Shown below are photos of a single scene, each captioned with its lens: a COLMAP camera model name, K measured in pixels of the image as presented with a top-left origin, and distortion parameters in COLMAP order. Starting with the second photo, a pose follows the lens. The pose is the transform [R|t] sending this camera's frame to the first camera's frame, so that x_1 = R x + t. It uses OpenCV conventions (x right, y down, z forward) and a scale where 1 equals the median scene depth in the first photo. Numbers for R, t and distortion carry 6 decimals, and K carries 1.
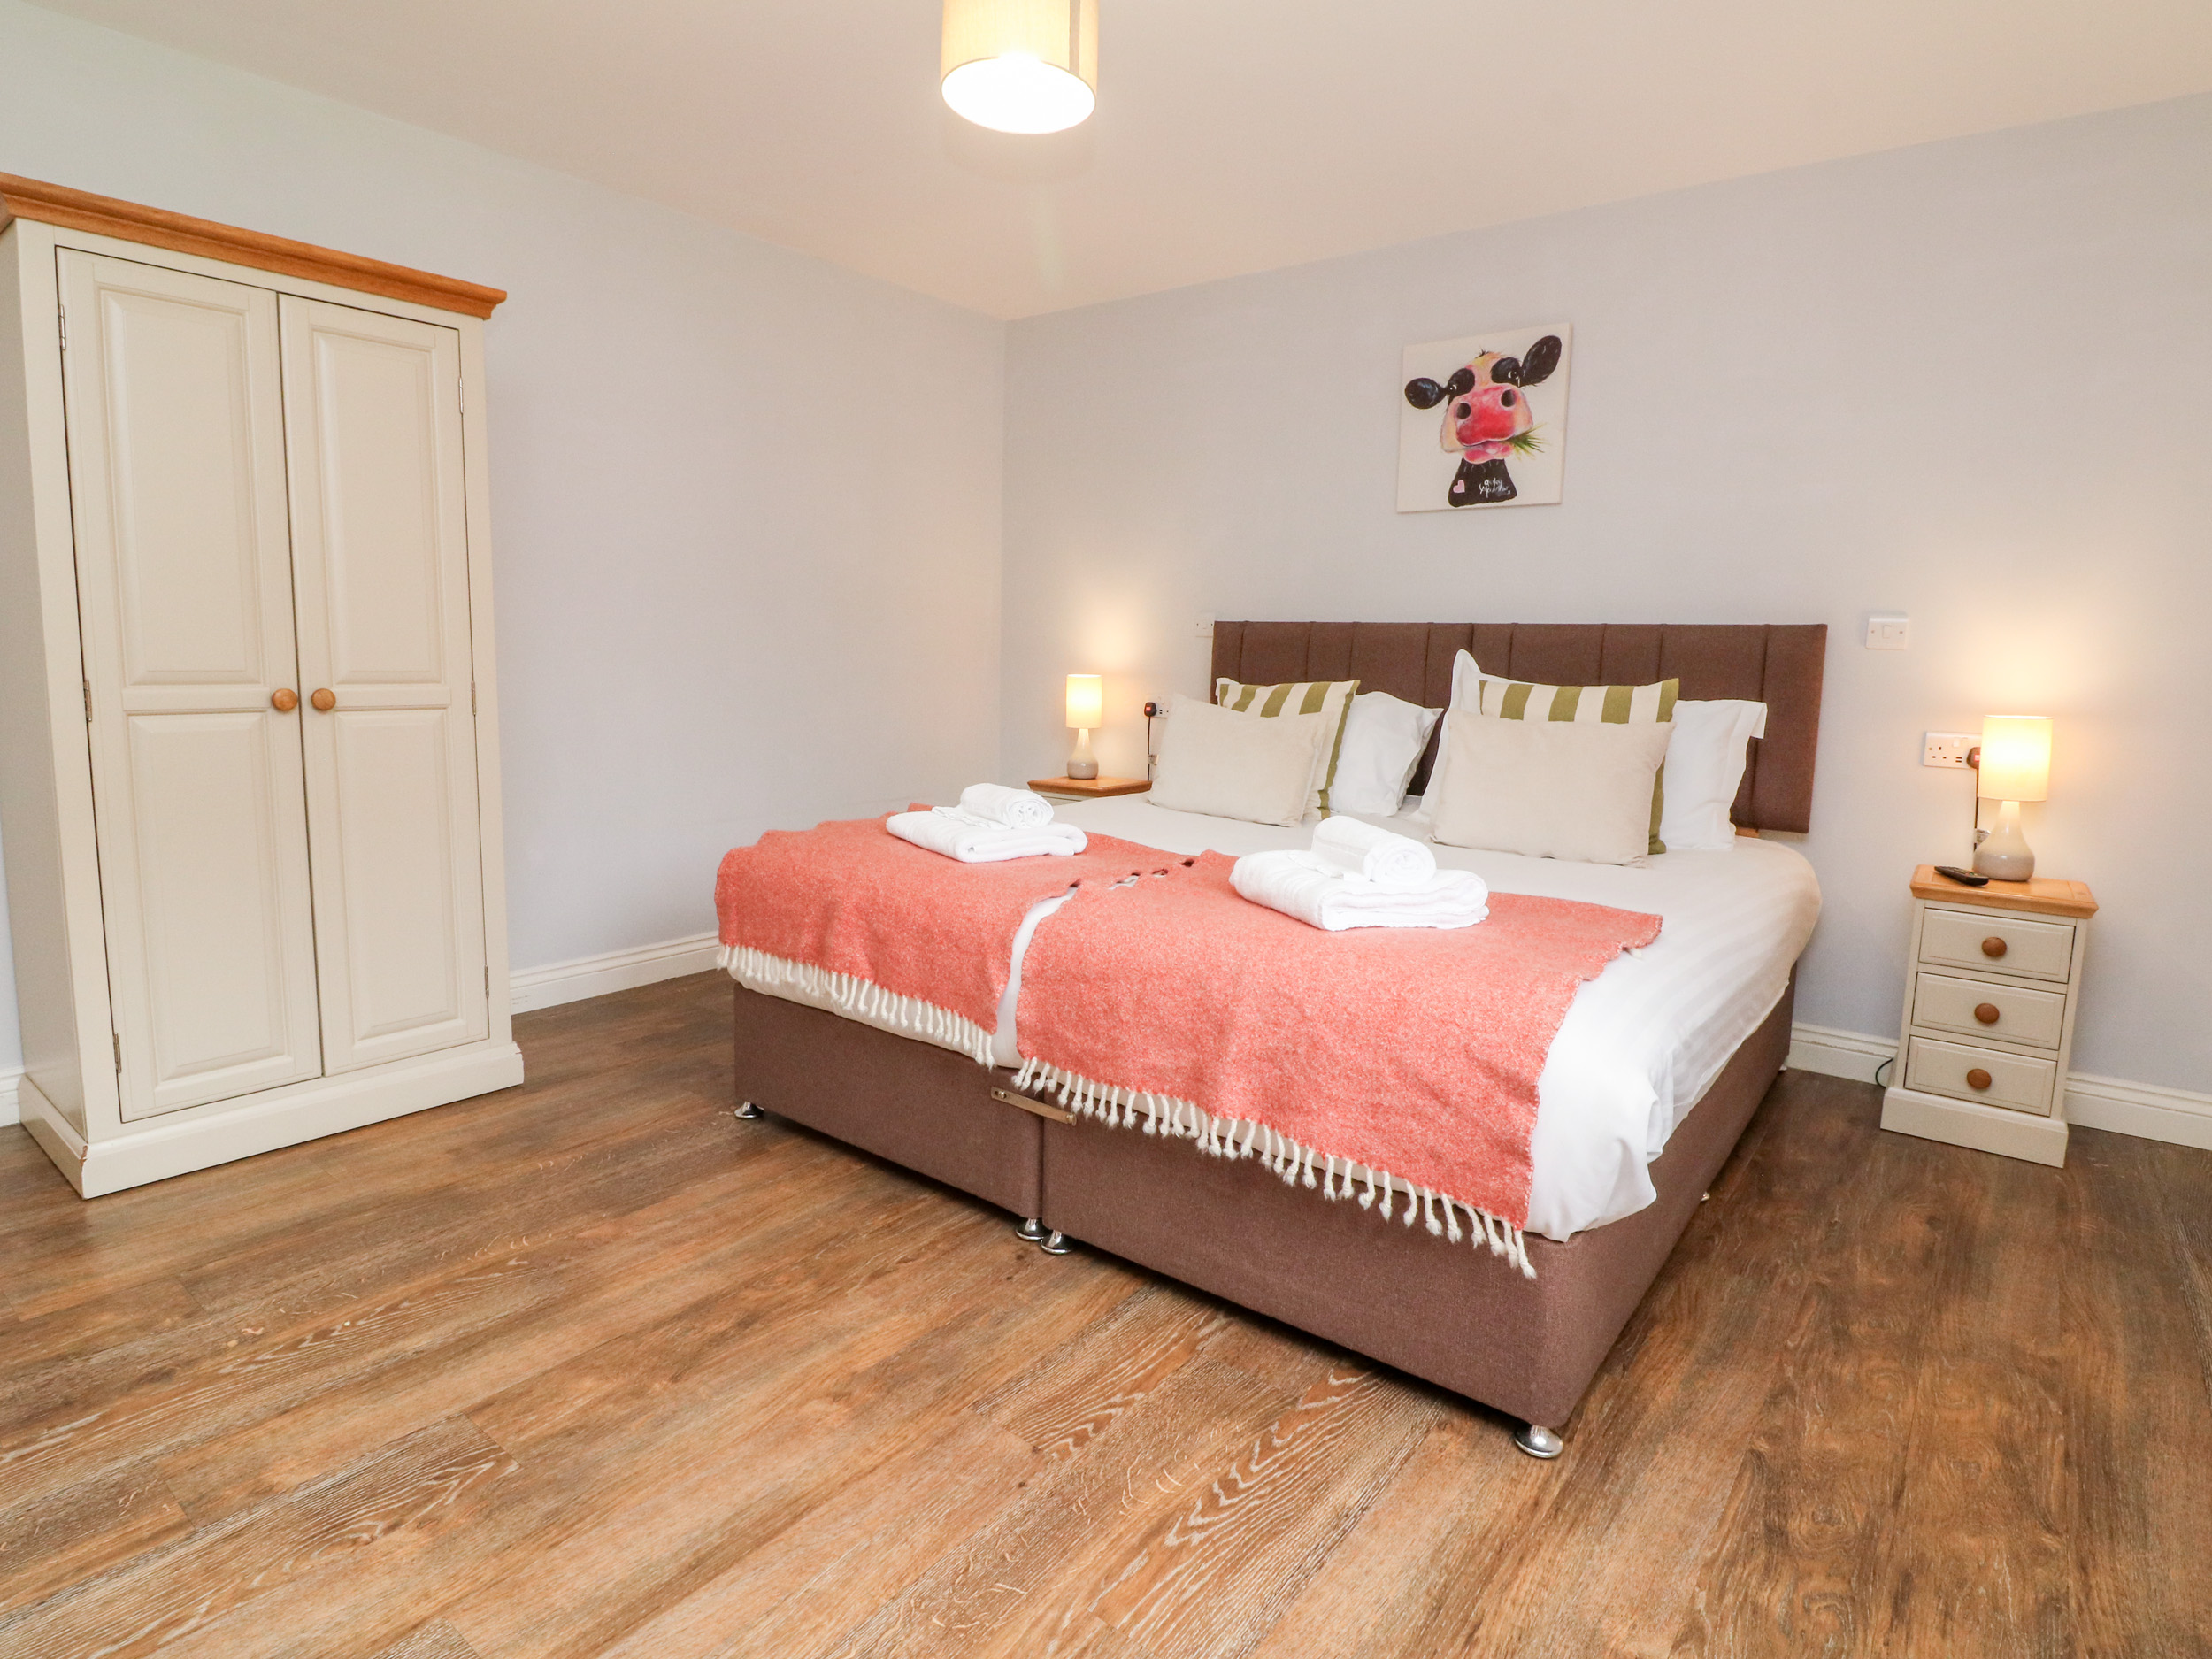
lens RADIAL K [[1167.5, 0, 1112.0], [0, 1167.5, 793.4], [0, 0, 1]] dist [-0.001640, -0.013841]
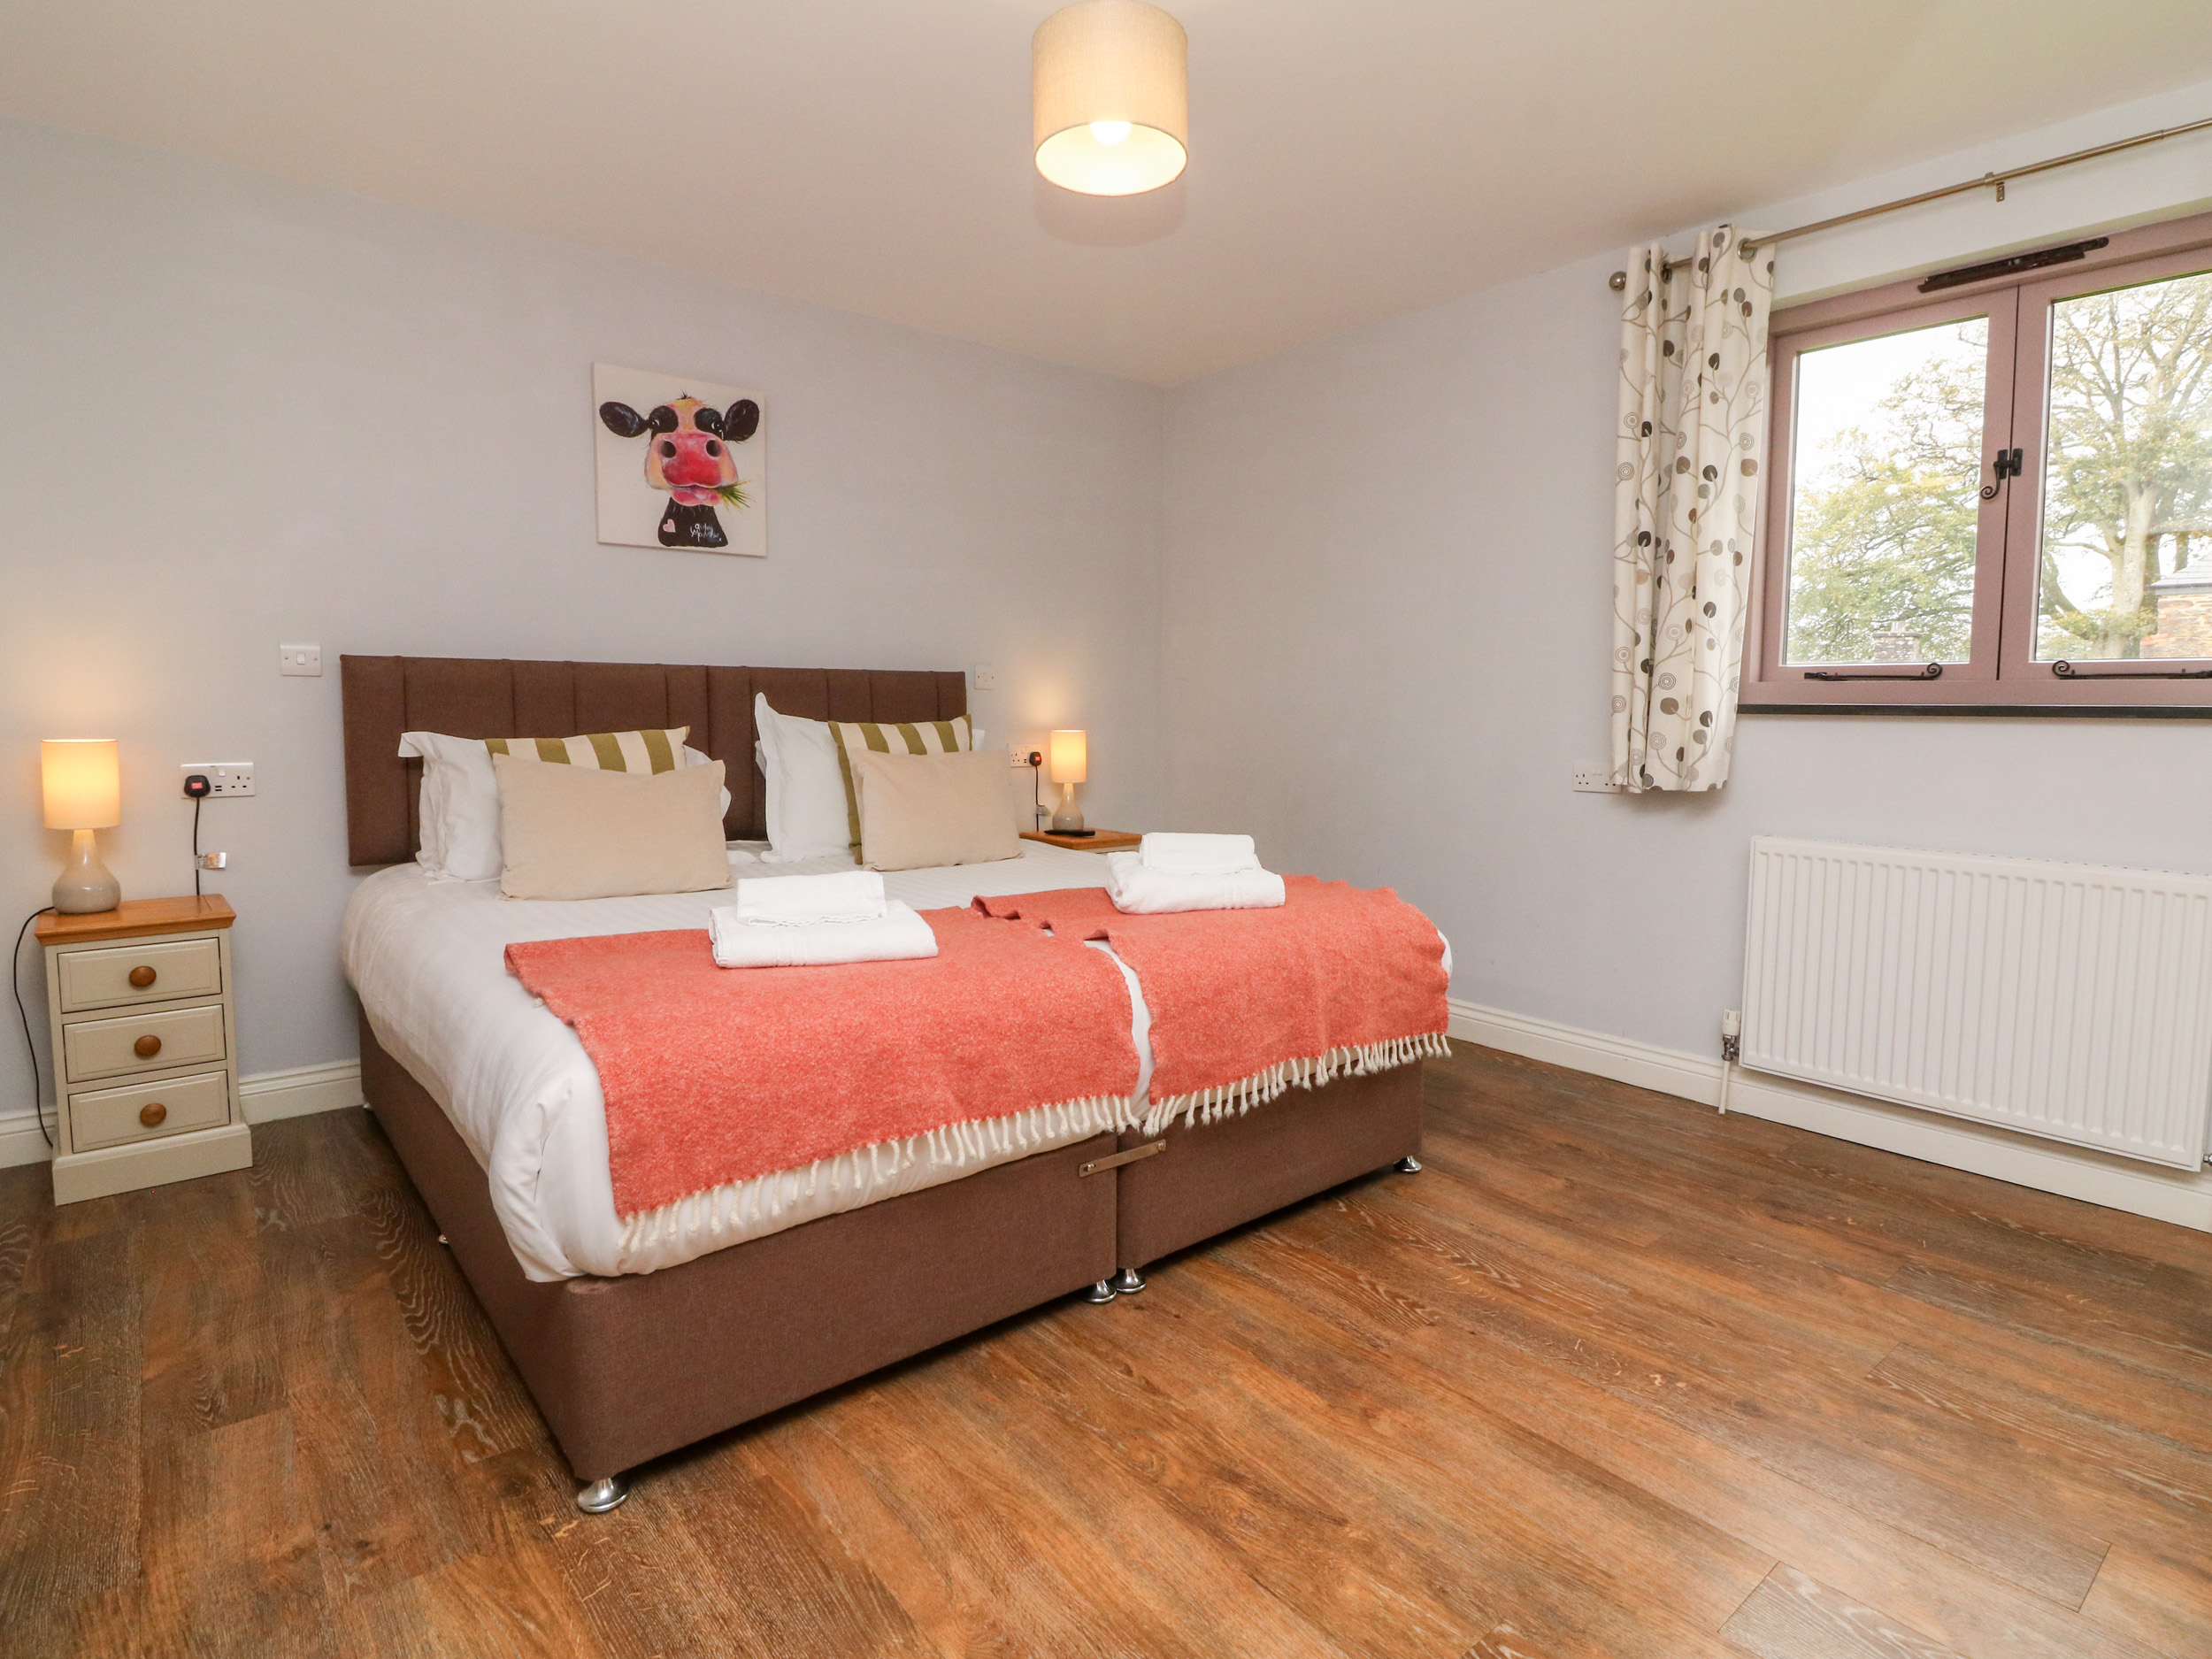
lens RADIAL K [[1167.5, 0, 1112.0], [0, 1167.5, 793.4], [0, 0, 1]] dist [-0.001640, -0.013841]
pose [[0.222057, -0.097495, 0.970147, -0.961761], [0.115658, 0.990597, 0.073077, -0.112027], [-0.968150, 0.095978, 0.231245, 0.706992]]
